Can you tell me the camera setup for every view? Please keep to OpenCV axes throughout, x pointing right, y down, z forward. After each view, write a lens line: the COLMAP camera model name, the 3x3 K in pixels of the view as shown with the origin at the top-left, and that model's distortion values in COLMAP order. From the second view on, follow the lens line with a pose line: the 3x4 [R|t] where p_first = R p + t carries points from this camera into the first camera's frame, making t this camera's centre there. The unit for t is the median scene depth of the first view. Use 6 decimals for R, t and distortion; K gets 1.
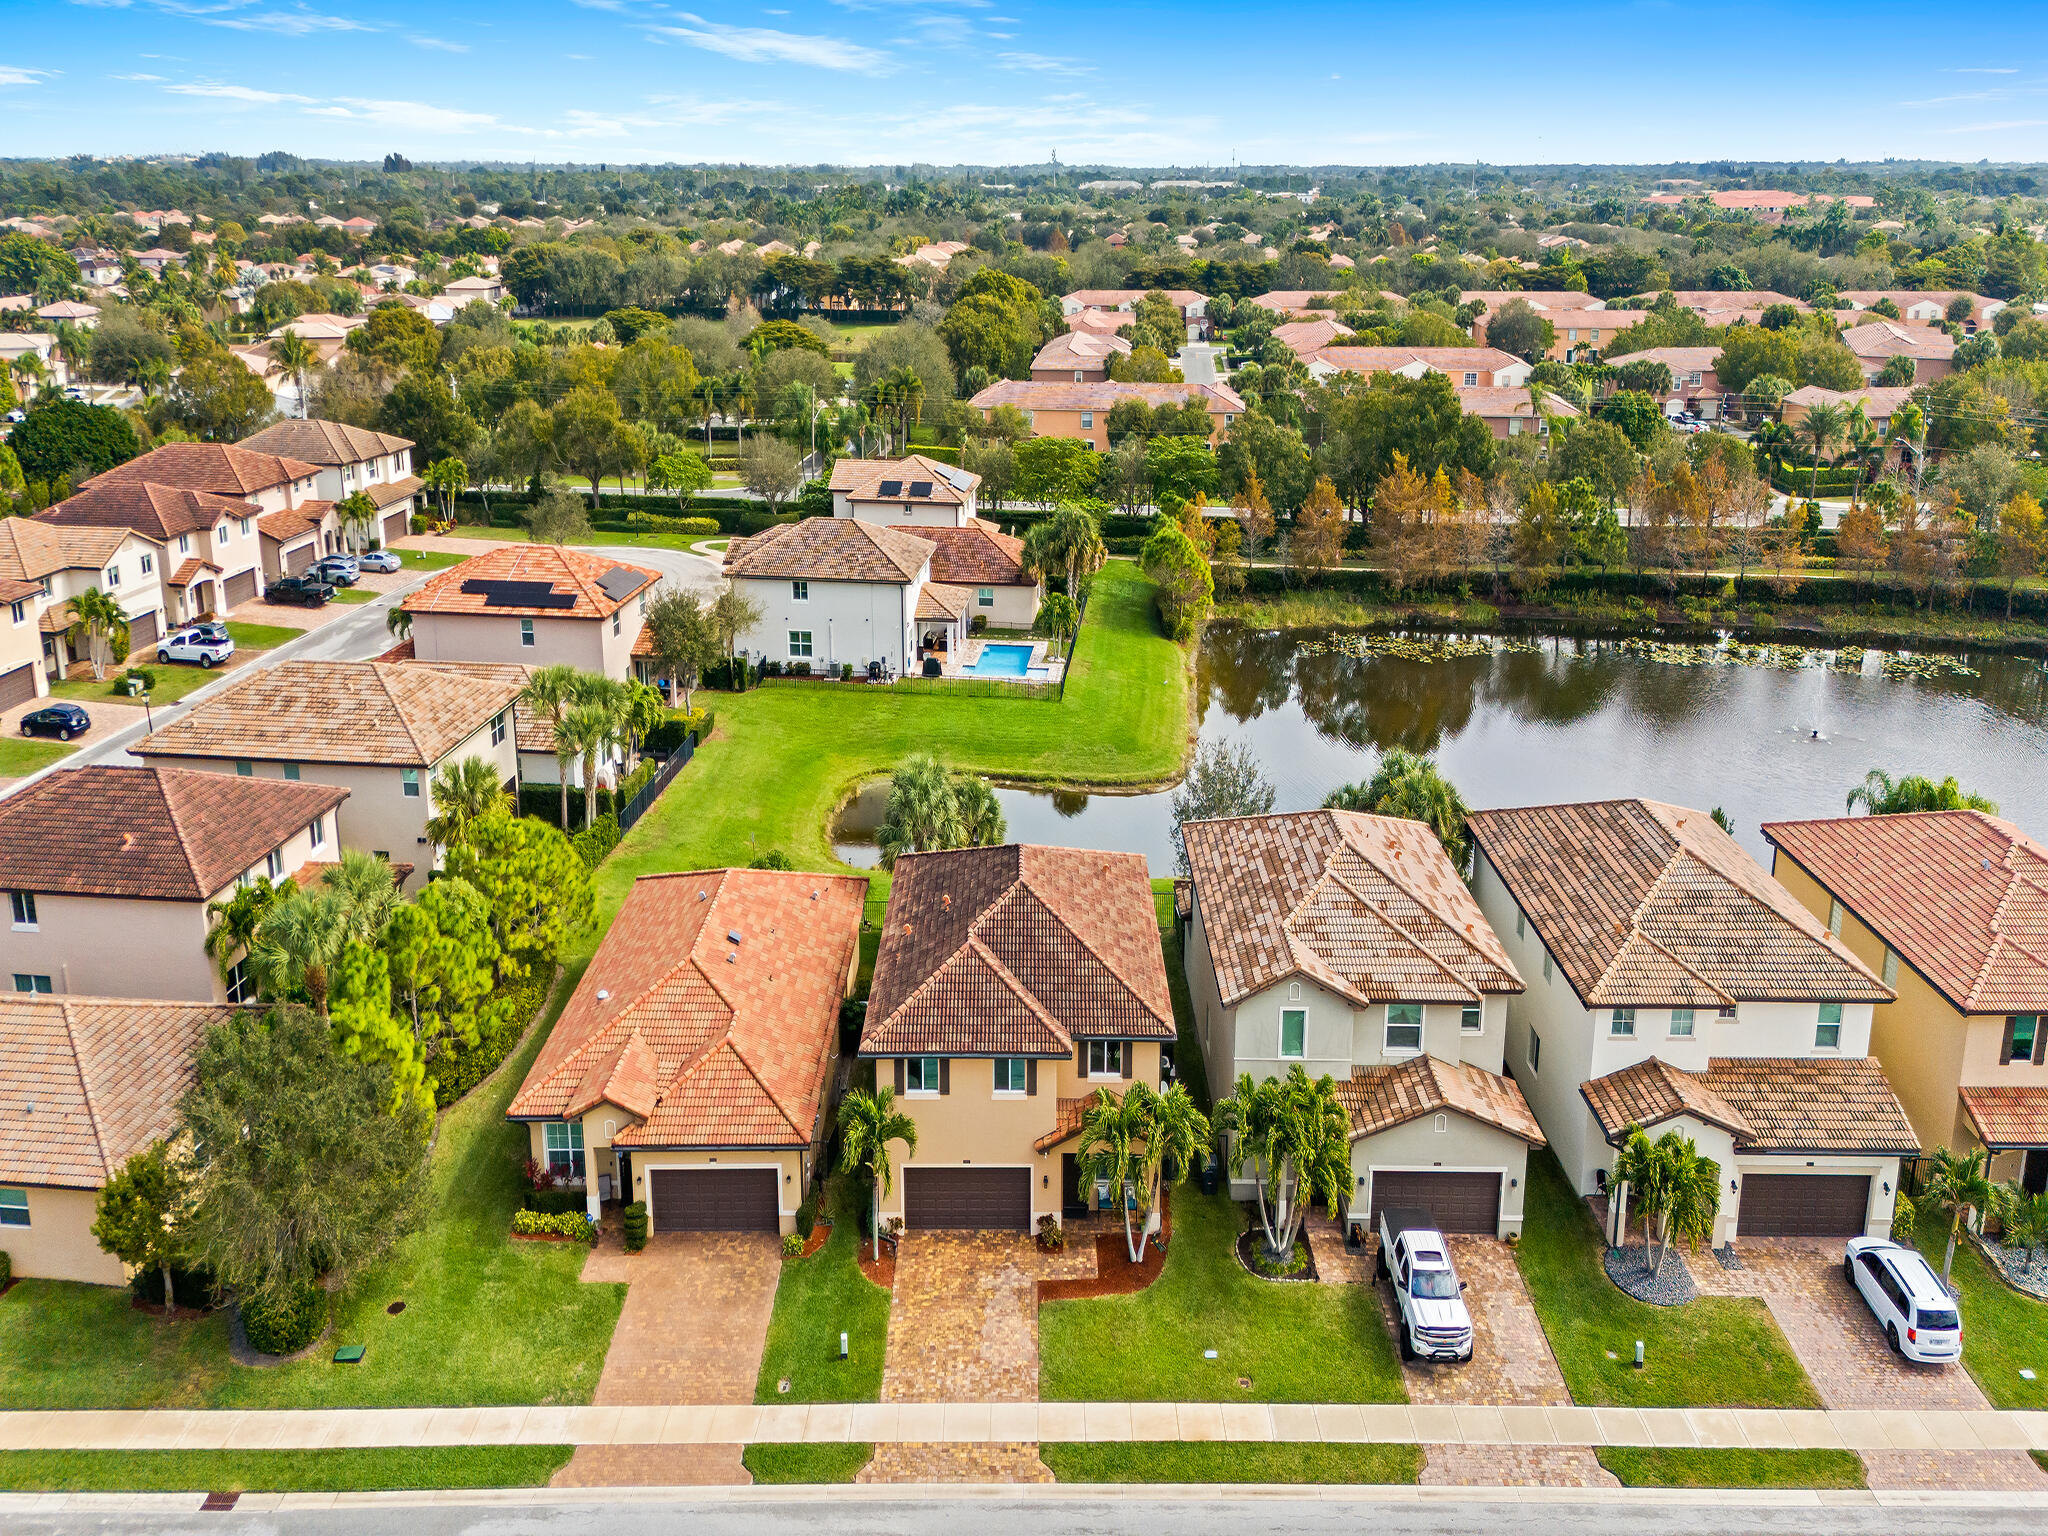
lens RADIAL K [[1452.7, 0, 1019.4], [0, 1452.7, 764.5], [0, 0, 1]] dist [0.082483, -0.059758]
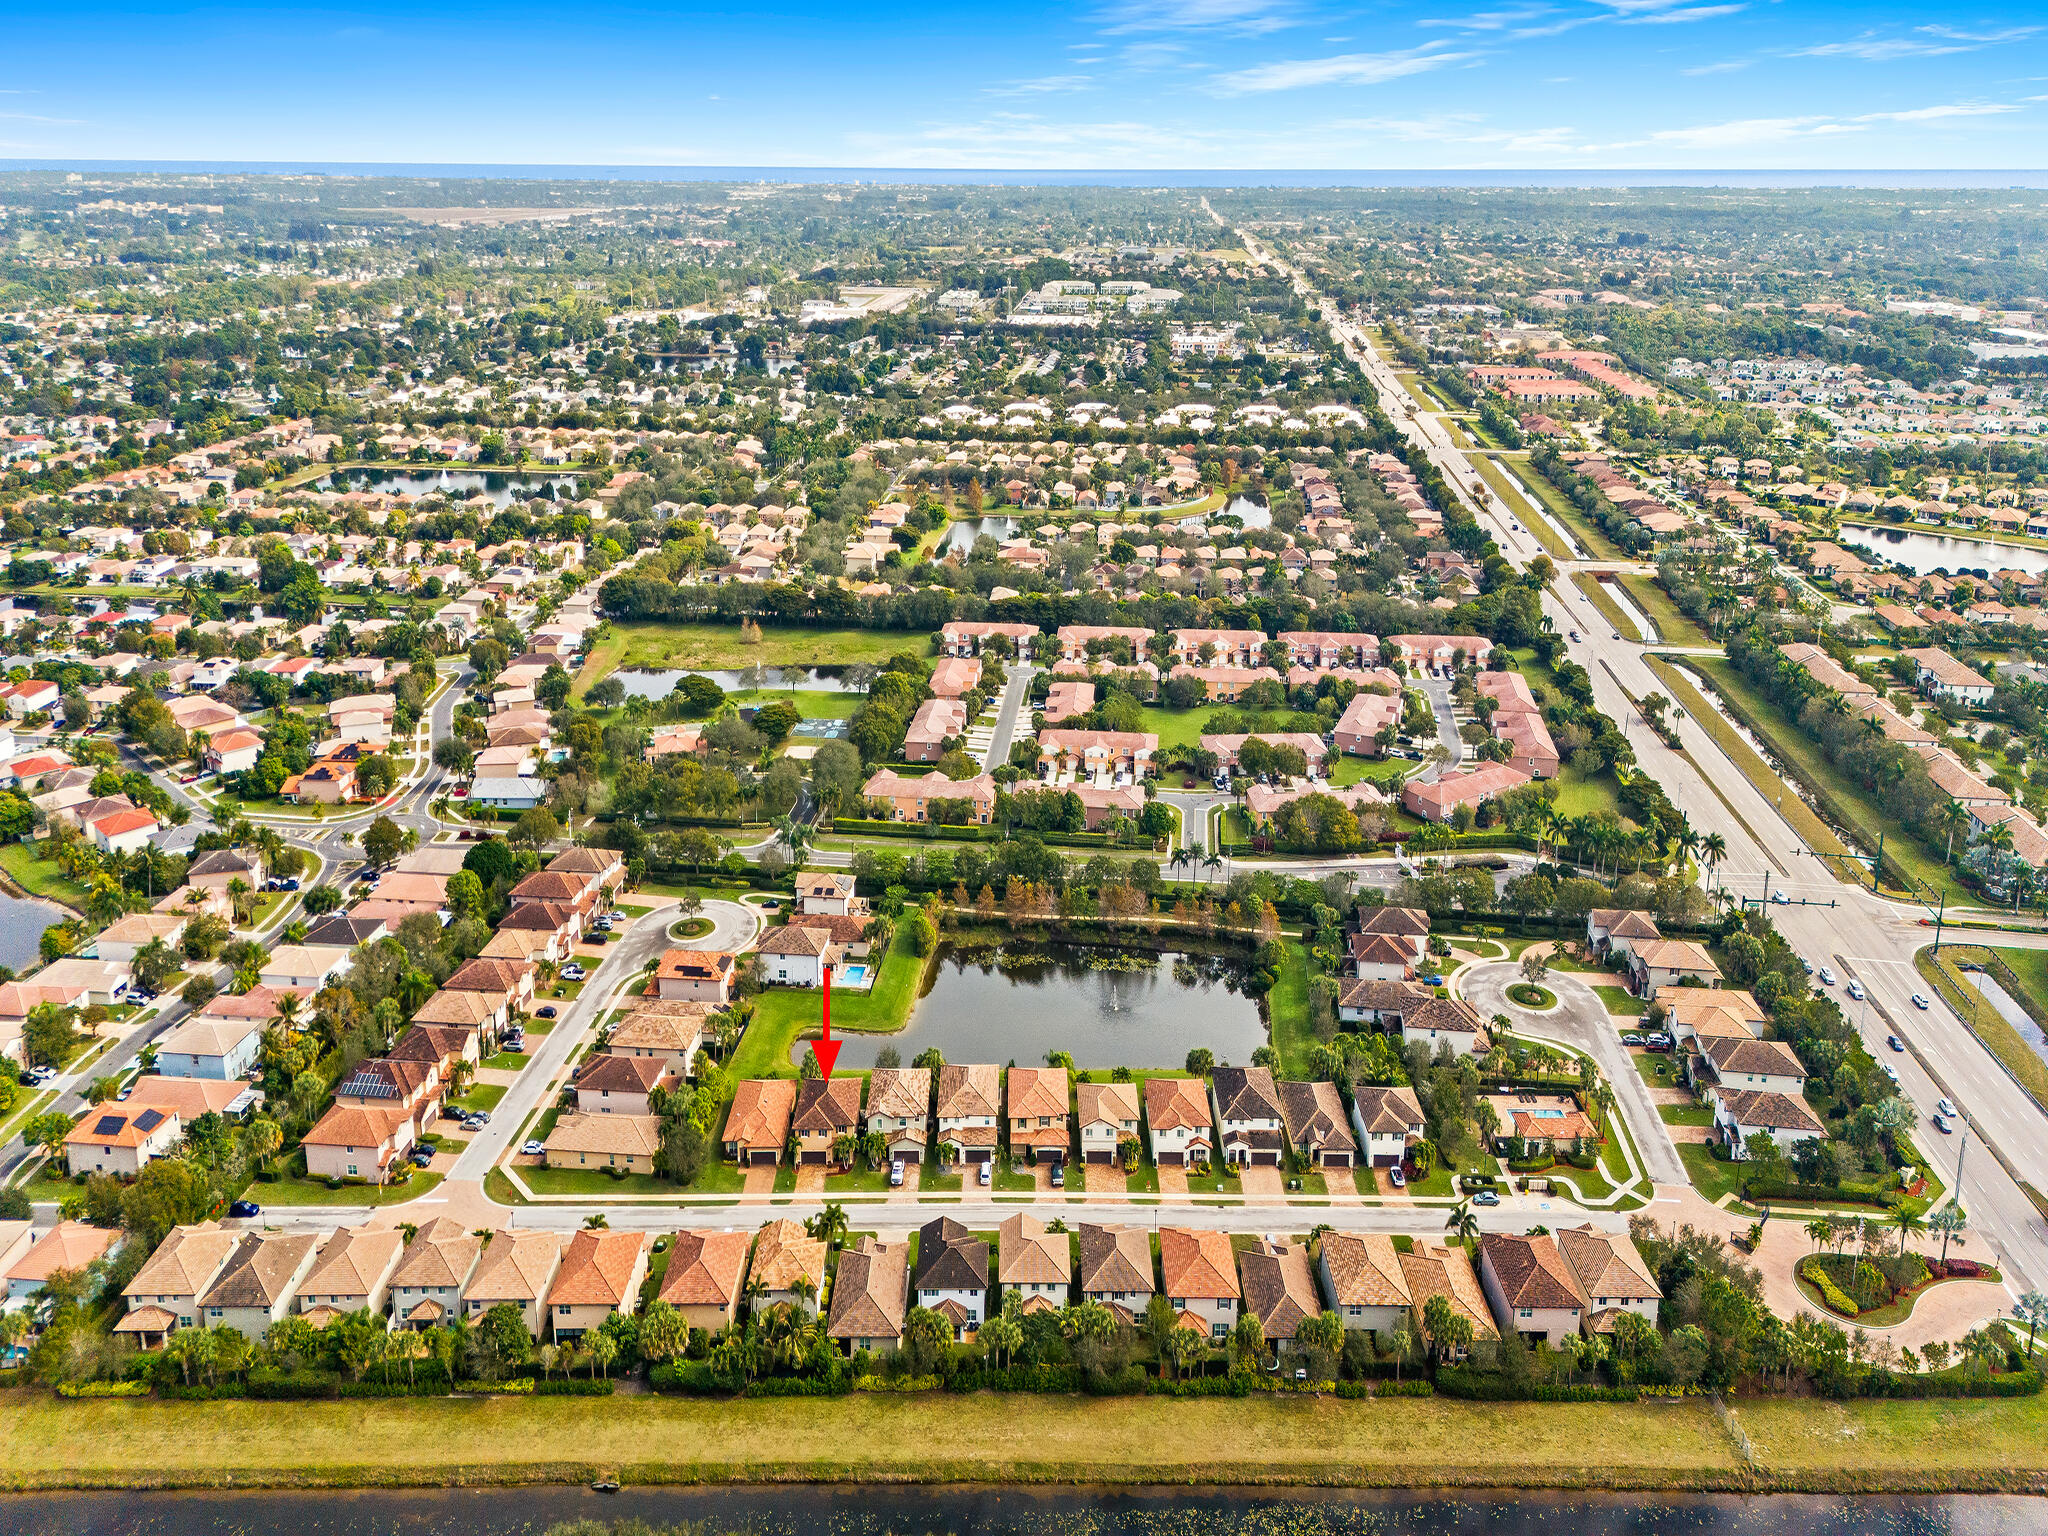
lens RADIAL K [[1452.7, 0, 1030.7], [0, 1452.7, 761.9], [0, 0, 1]] dist [0.082483, -0.059758]
pose [[0.999887, 0.000809, 0.015035, 0.487109], [-0.000845, 0.999997, 0.002438, -0.827405], [-0.015032, -0.002451, 0.999884, -3.105872]]
